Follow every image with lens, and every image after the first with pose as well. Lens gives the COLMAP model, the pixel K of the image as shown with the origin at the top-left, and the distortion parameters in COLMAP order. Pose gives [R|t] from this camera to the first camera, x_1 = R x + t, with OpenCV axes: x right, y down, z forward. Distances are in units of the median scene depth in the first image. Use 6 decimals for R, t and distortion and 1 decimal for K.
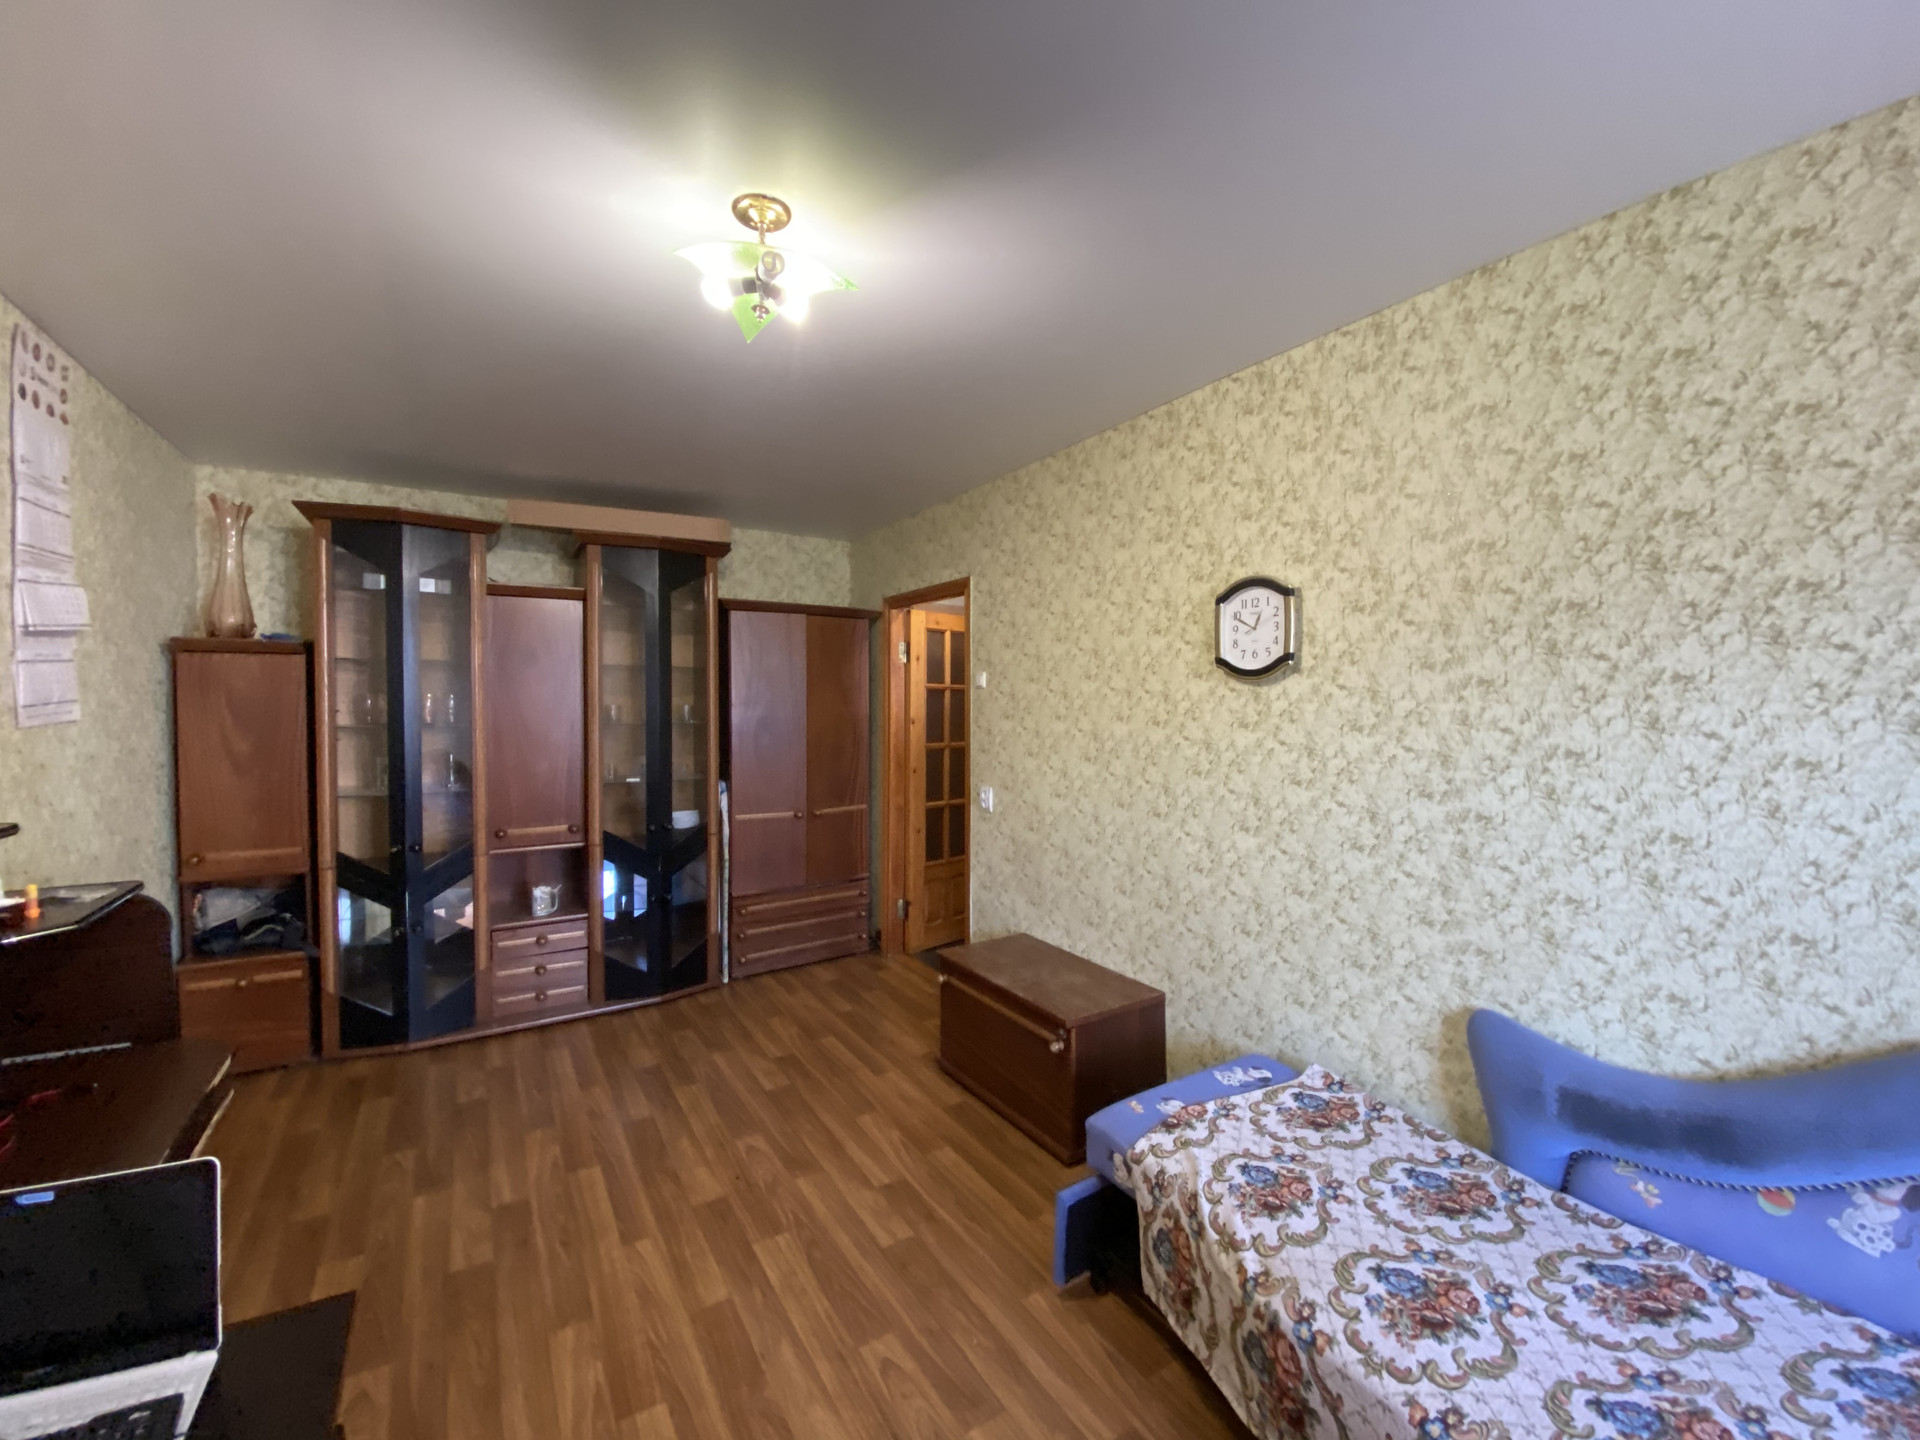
lens RADIAL K [[778.2, 0, 965.3], [0, 778.2, 712.7], [0, 0, 1]] dist [0.019600, -0.018848]
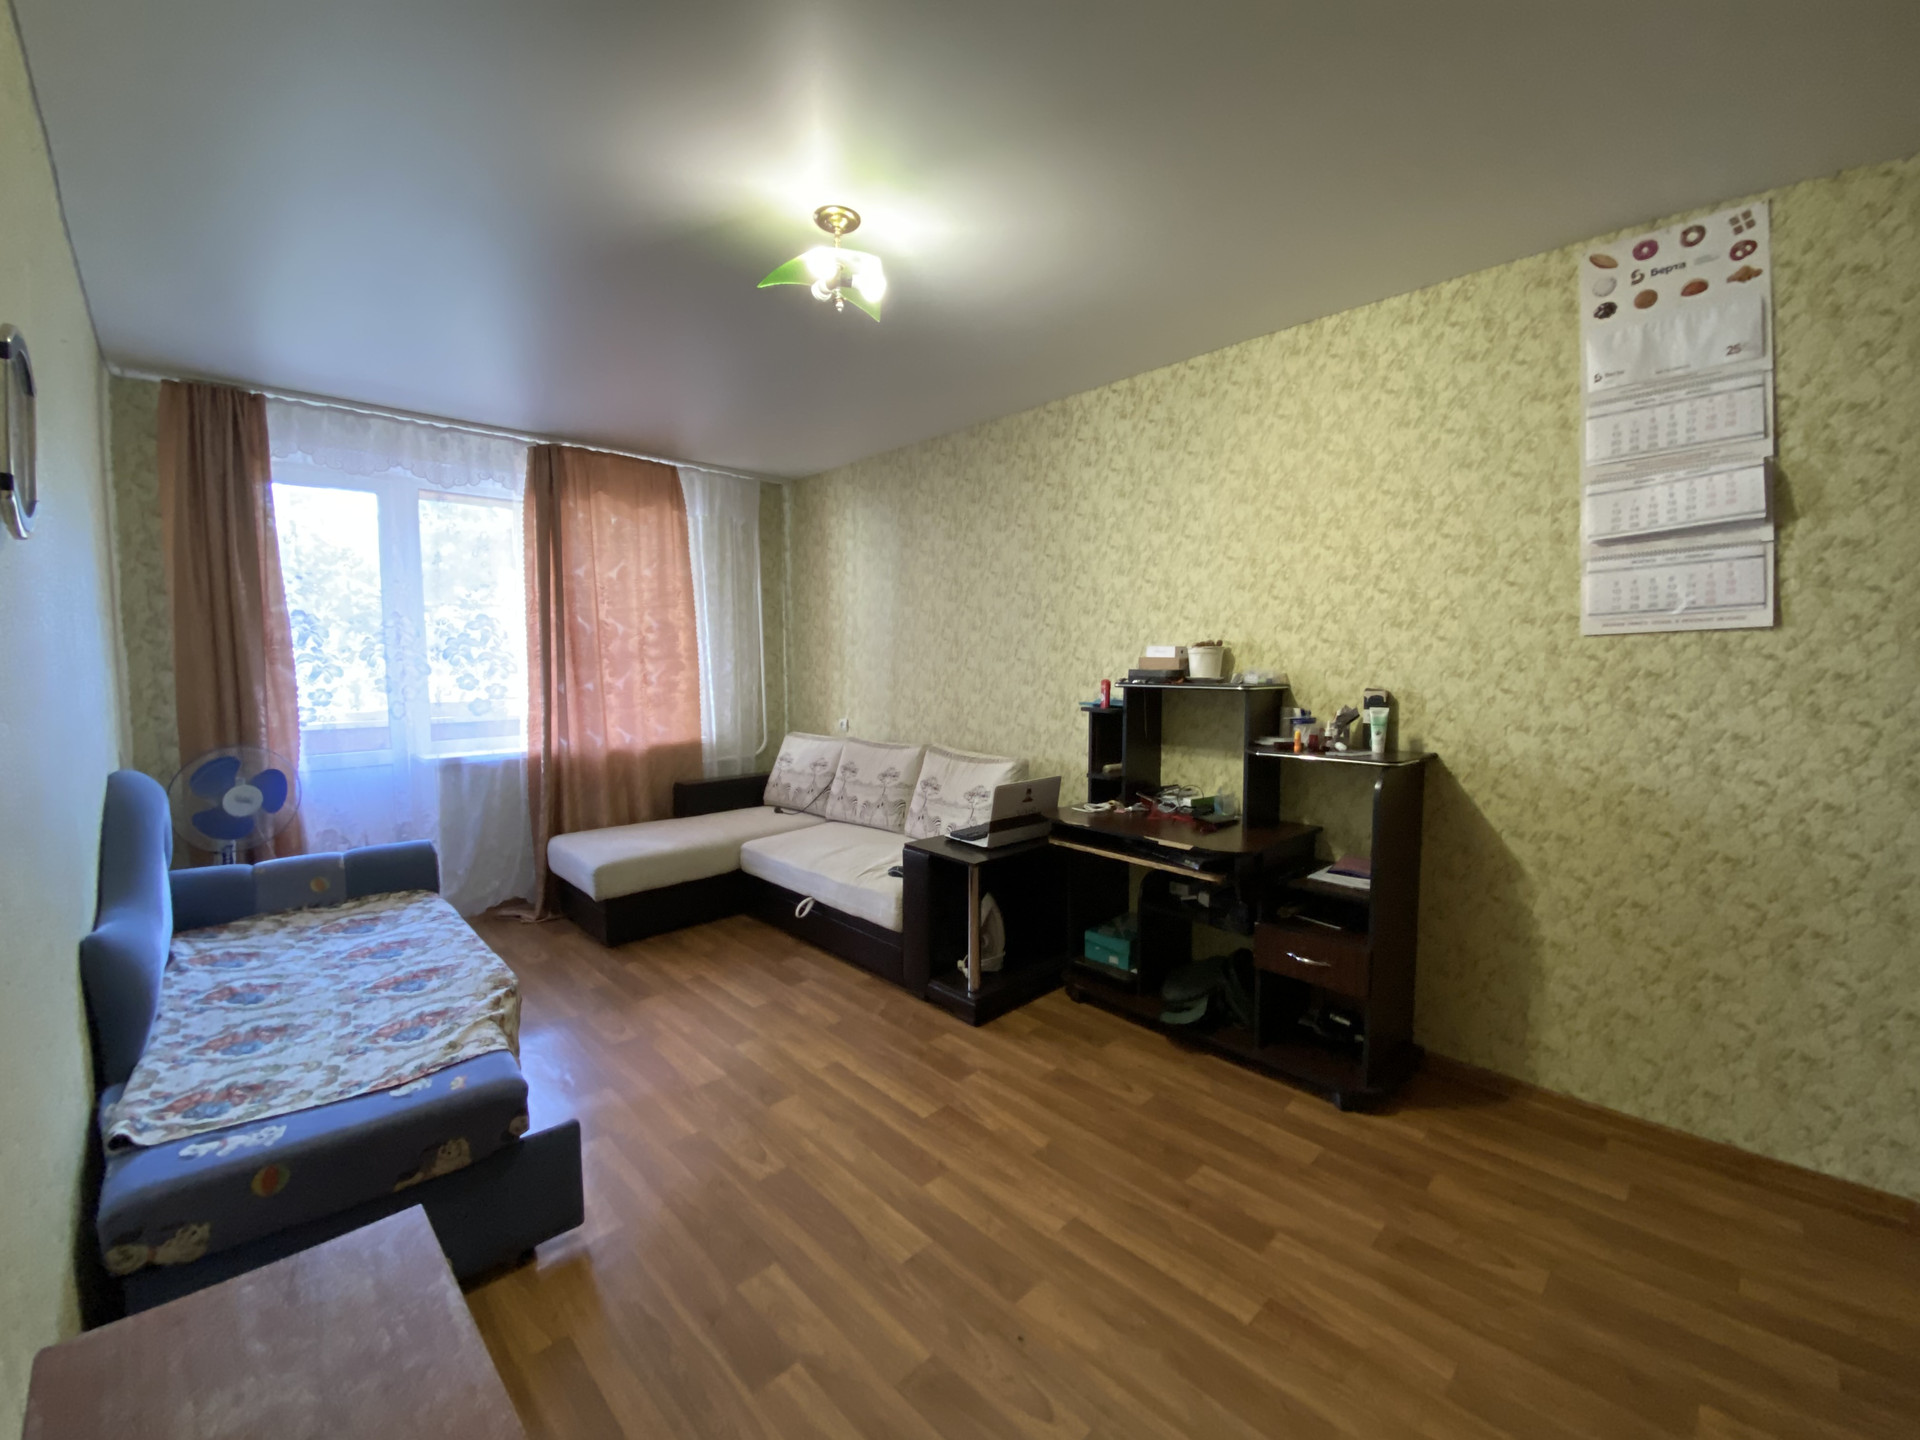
lens RADIAL K [[778.2, 0, 967.6], [0, 778.2, 715.5], [0, 0, 1]] dist [0.019600, -0.018848]
pose [[-0.976961, 0.020062, -0.212475, -0.146746], [0.000376, 0.995732, 0.092287, 0.031253], [0.213419, 0.090081, -0.972799, 1.903883]]
